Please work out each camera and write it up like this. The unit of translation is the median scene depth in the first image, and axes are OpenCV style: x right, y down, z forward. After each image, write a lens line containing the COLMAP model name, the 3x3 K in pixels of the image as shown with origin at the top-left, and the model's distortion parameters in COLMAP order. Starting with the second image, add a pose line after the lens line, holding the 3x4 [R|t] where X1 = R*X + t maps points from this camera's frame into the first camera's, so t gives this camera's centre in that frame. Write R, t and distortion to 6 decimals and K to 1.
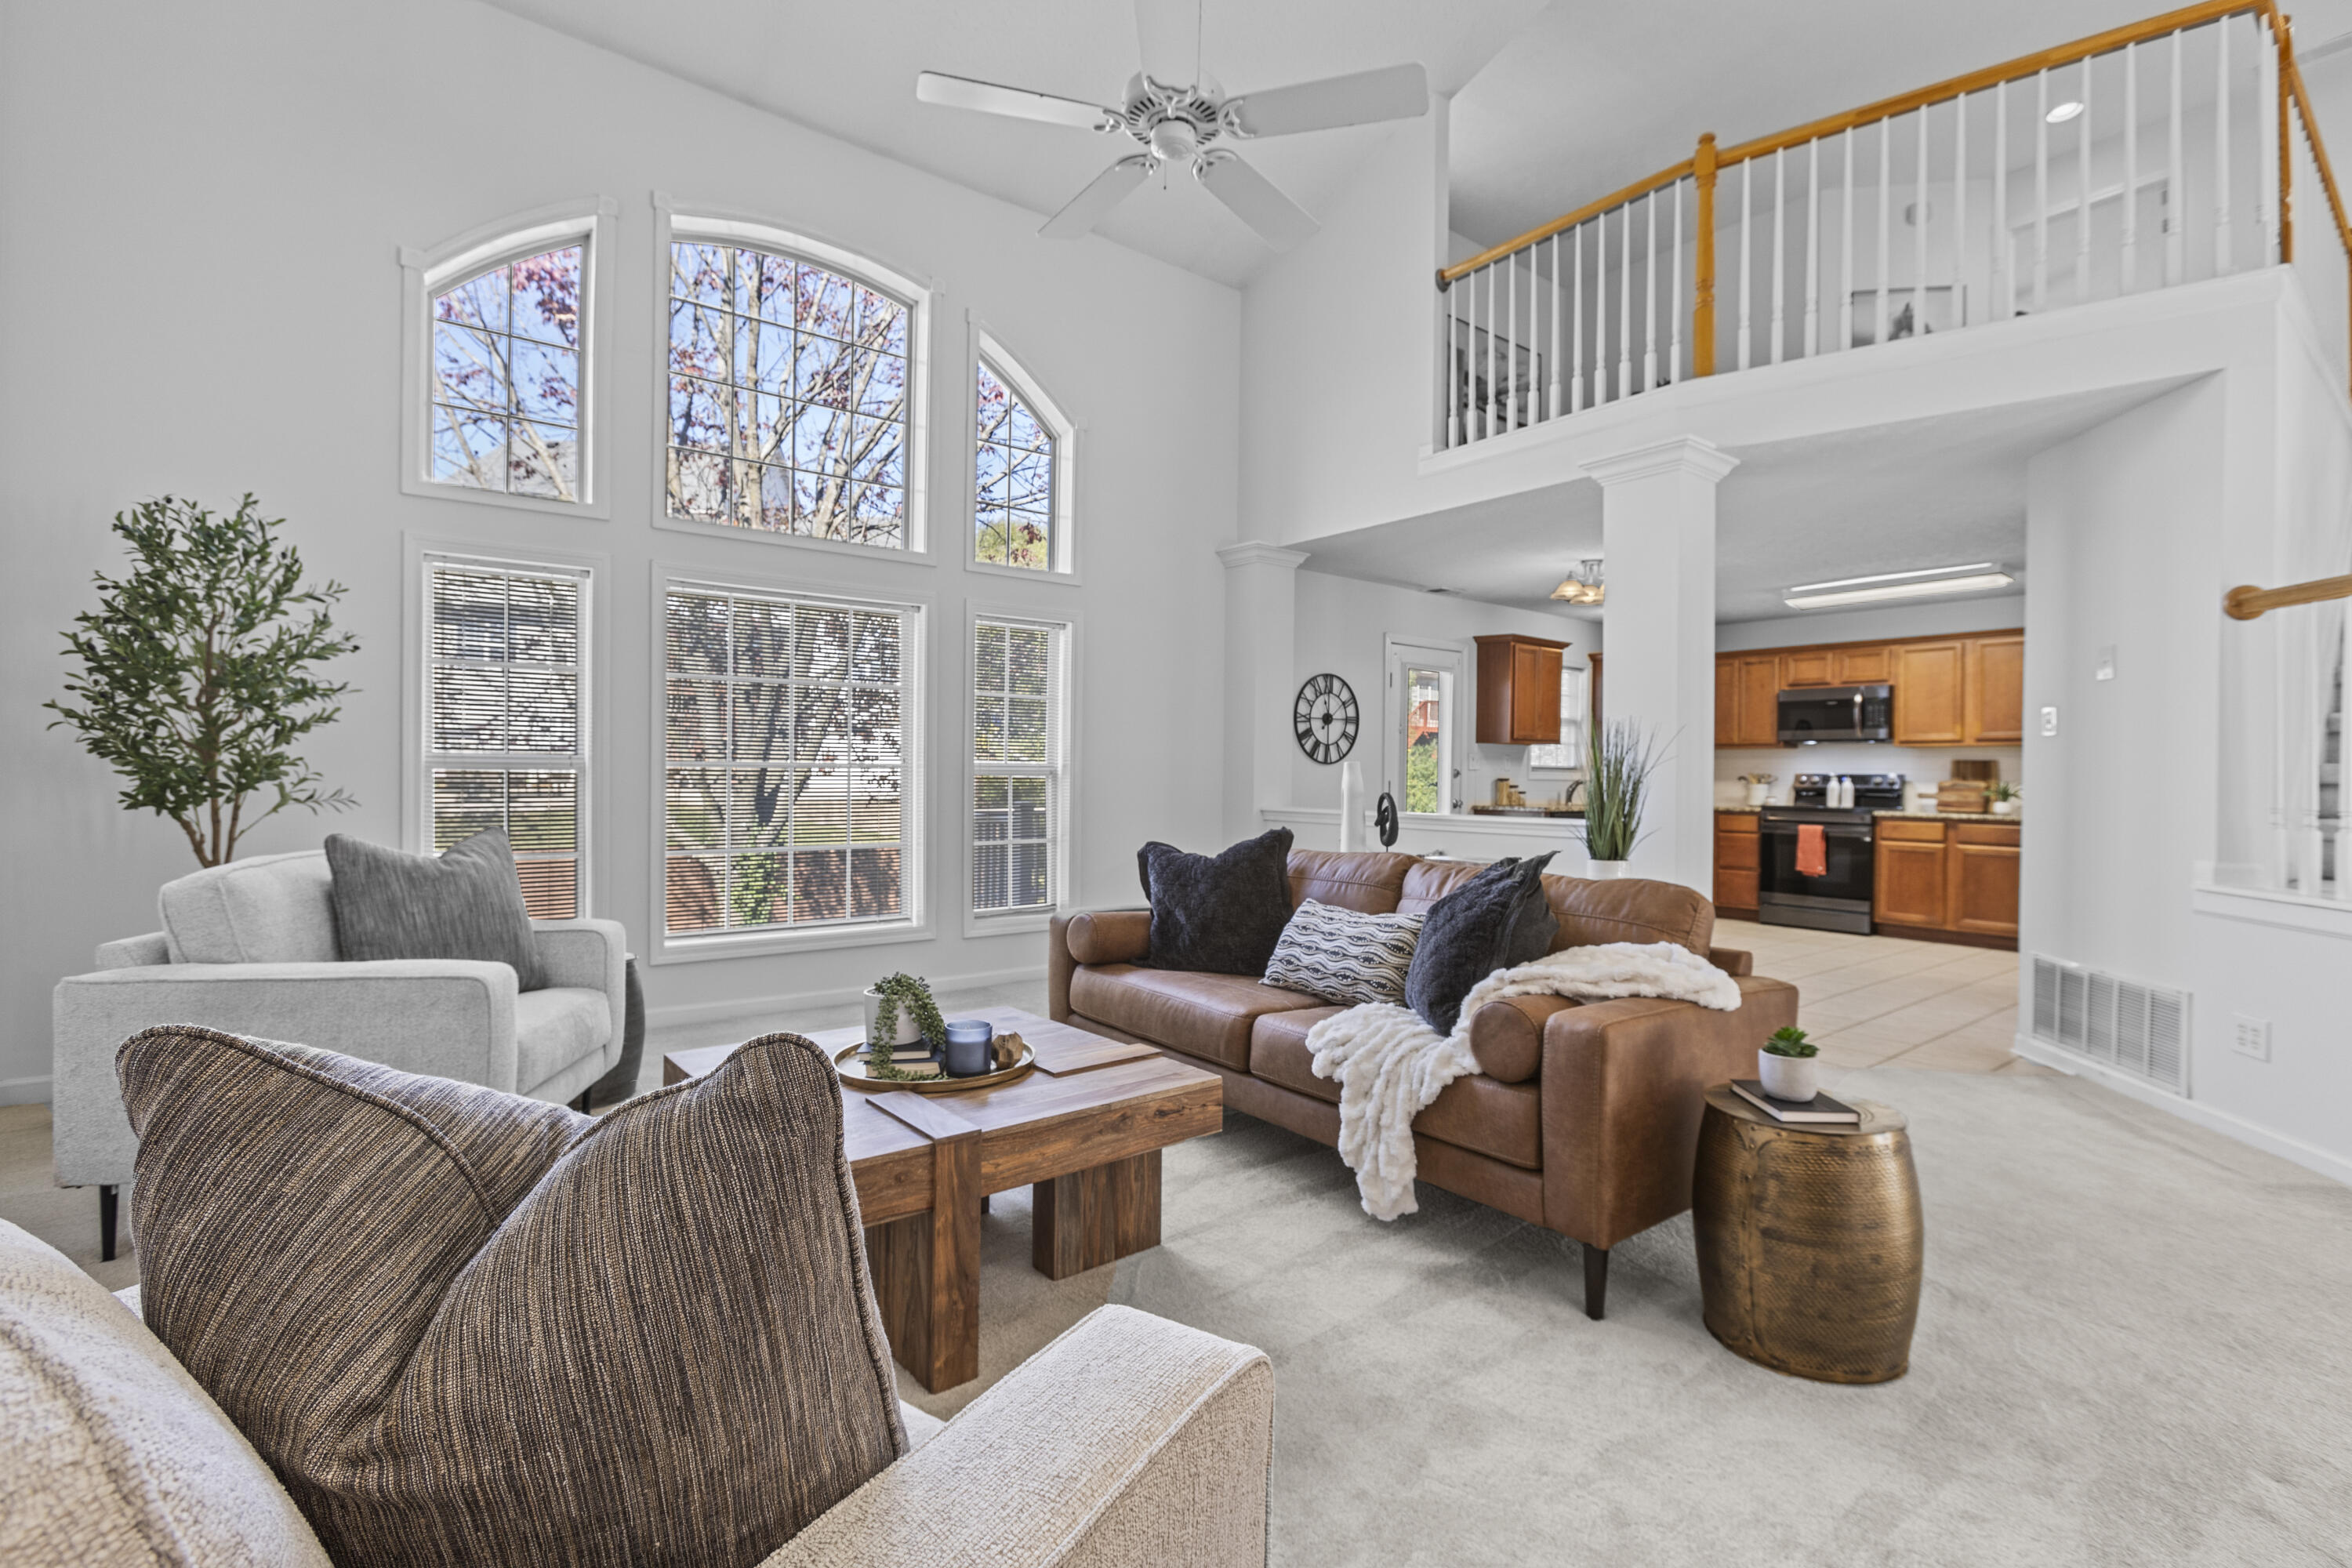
lens RADIAL K [[1053.4, 0, 1170.2], [0, 1053.4, 785.4], [0, 0, 1]] dist [-0.008241, 0.001816]
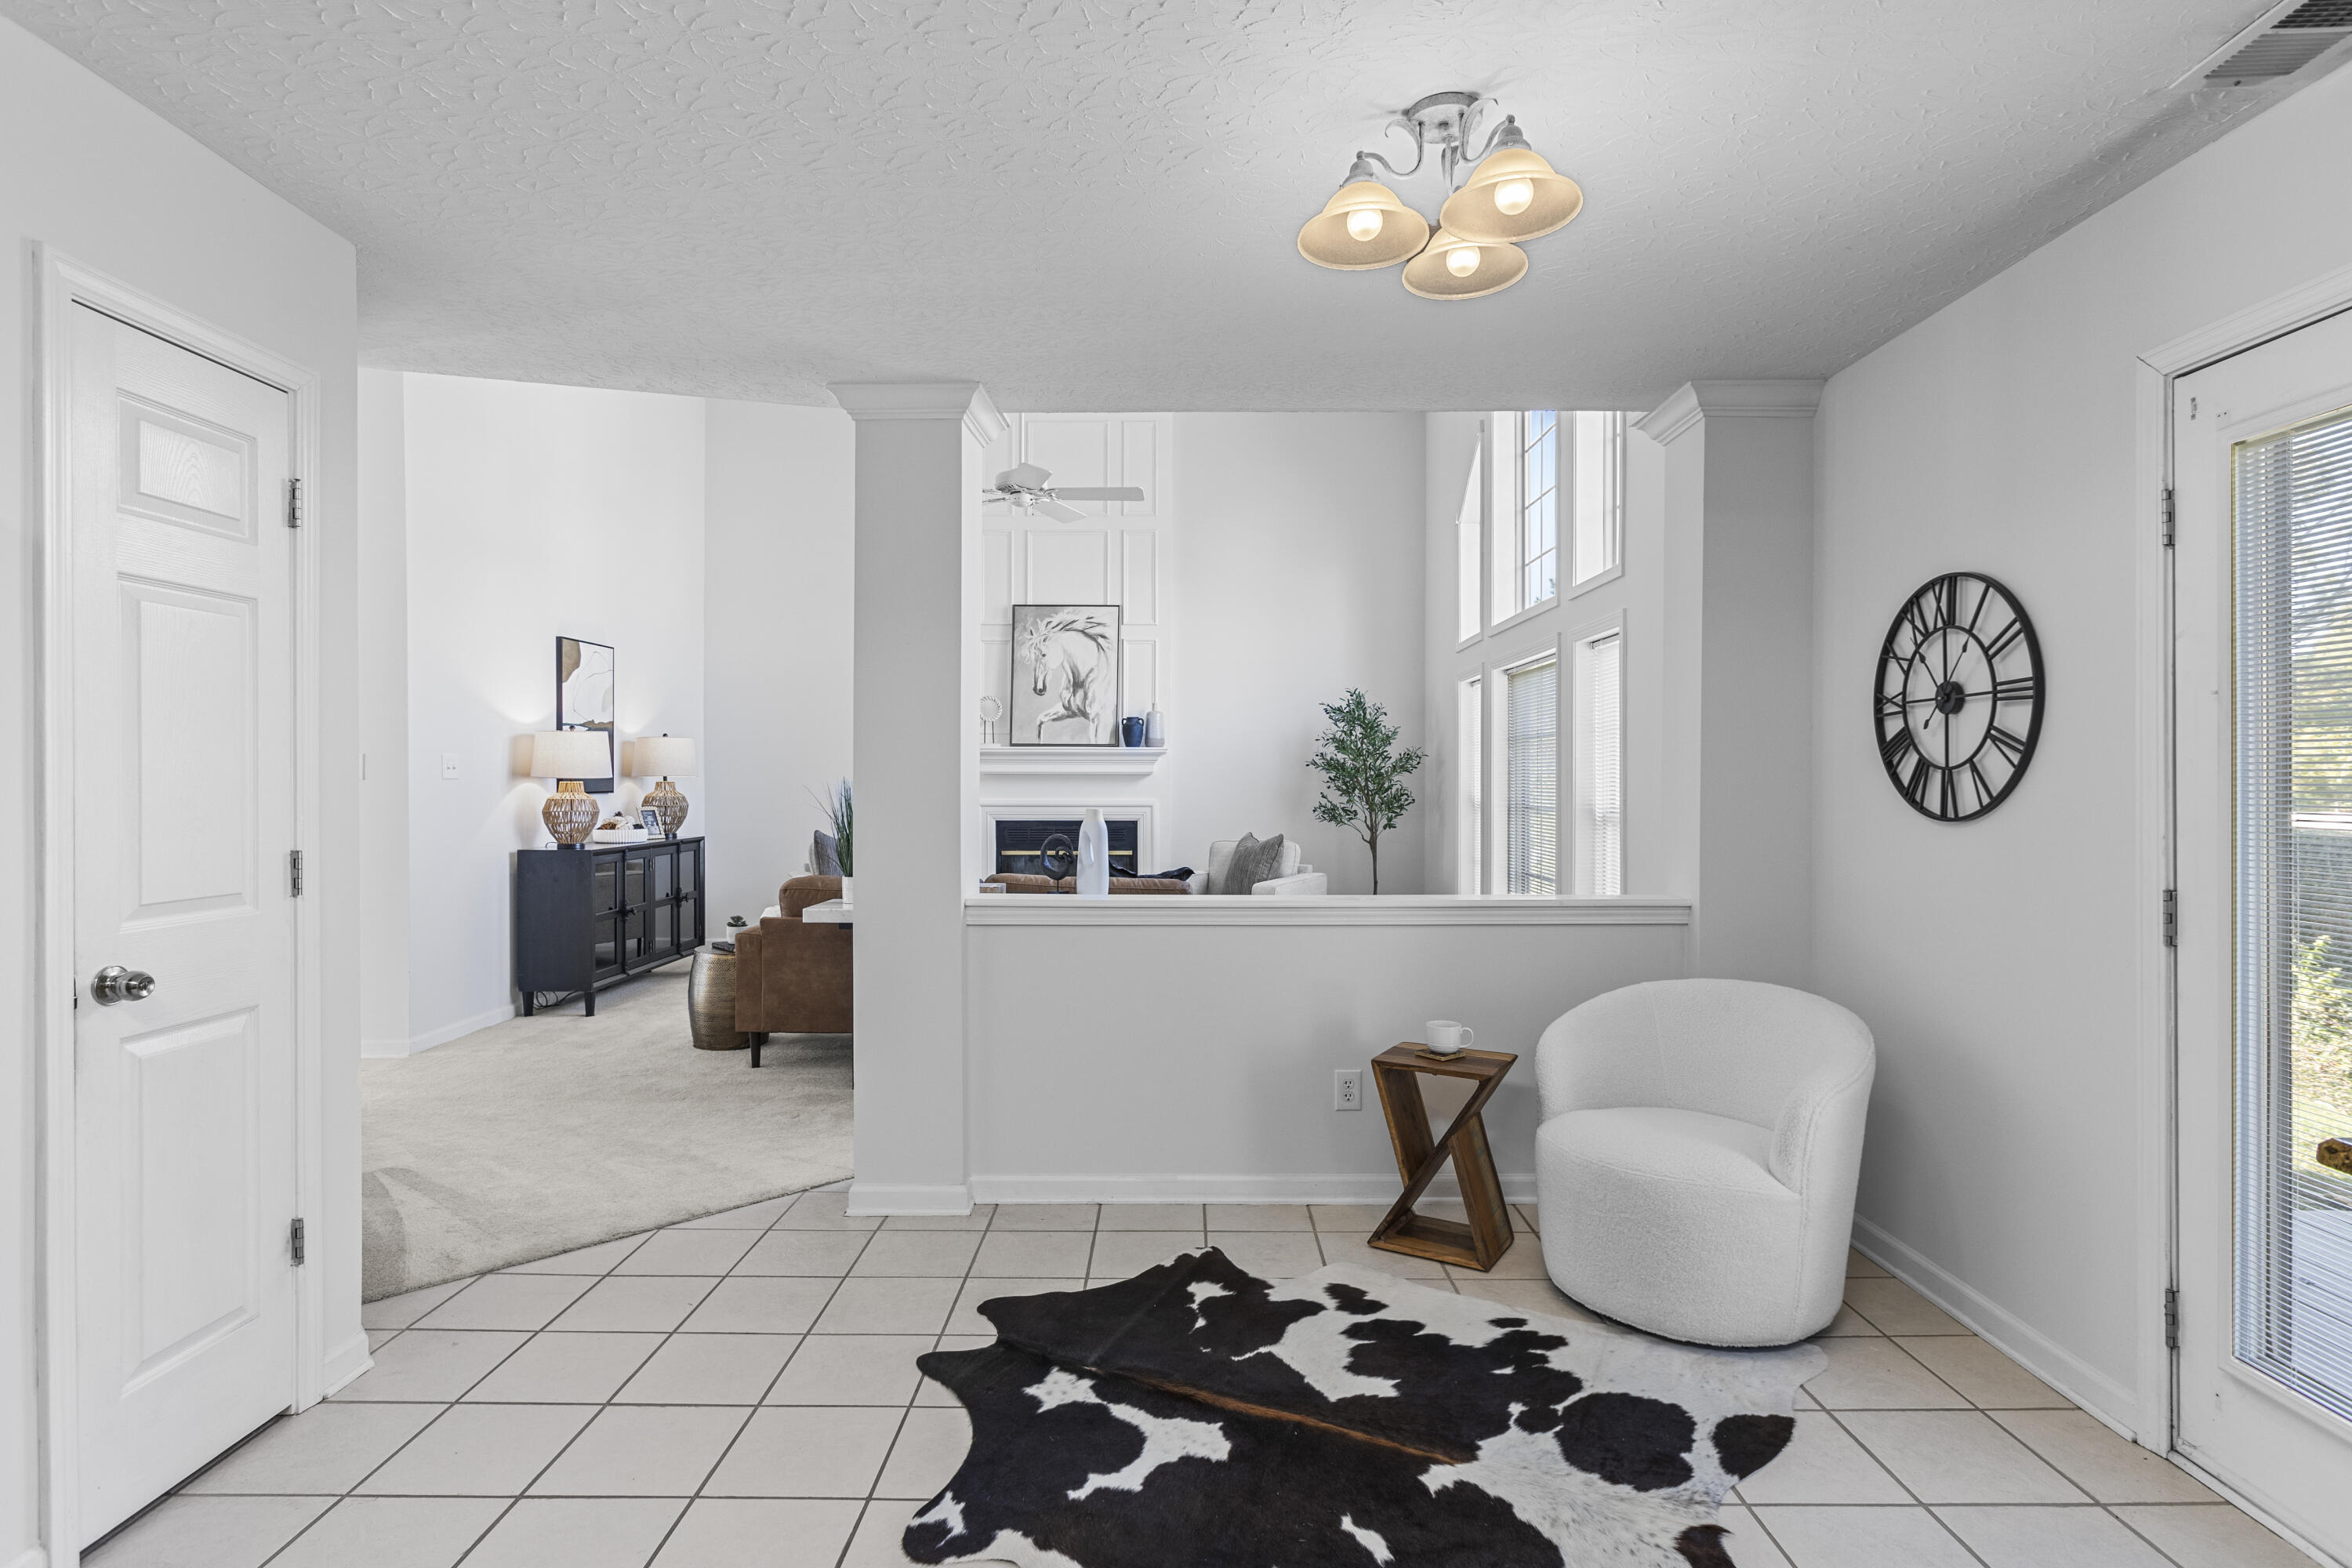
lens RADIAL K [[1167.8, 0, 1173.3], [0, 1167.8, 787.0], [0, 0, 1]] dist [-0.000719, -0.000342]
pose [[-0.623797, -0.004880, -0.781571, 0.583106], [-0.013002, 0.999907, 0.004135, -0.028095], [0.781478, 0.012741, -0.623803, 0.962491]]
